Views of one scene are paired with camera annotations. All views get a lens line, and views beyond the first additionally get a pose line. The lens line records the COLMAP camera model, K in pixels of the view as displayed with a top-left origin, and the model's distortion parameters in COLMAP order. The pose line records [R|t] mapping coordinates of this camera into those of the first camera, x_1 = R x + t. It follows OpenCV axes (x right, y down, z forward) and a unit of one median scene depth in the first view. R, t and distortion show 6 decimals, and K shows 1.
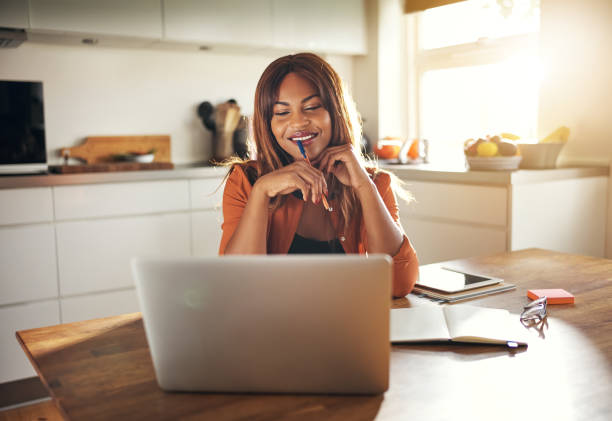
lens RADIAL K [[699.2, 0, 306.0], [0, 699.2, 210.5], [0, 0, 1]] dist [-0.013531, -0.002090]
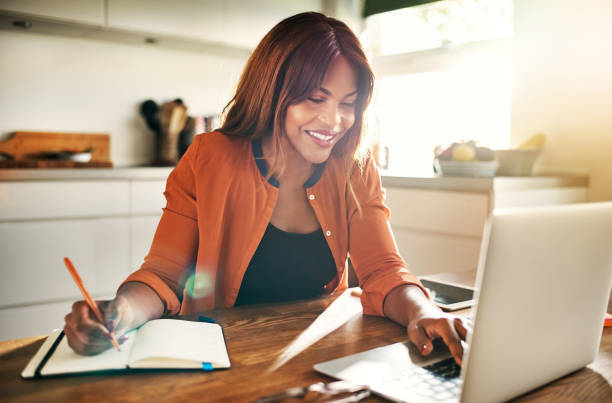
lens RADIAL K [[683.1, 0, 306.0], [0, 683.1, 201.5], [0, 0, 1]] dist [-0.008612, -0.019279]
pose [[0.995253, 0.025462, 0.093929, -0.022860], [-0.021809, 0.998973, -0.039707, 0.011987], [-0.094844, 0.037470, 0.994787, 0.102344]]
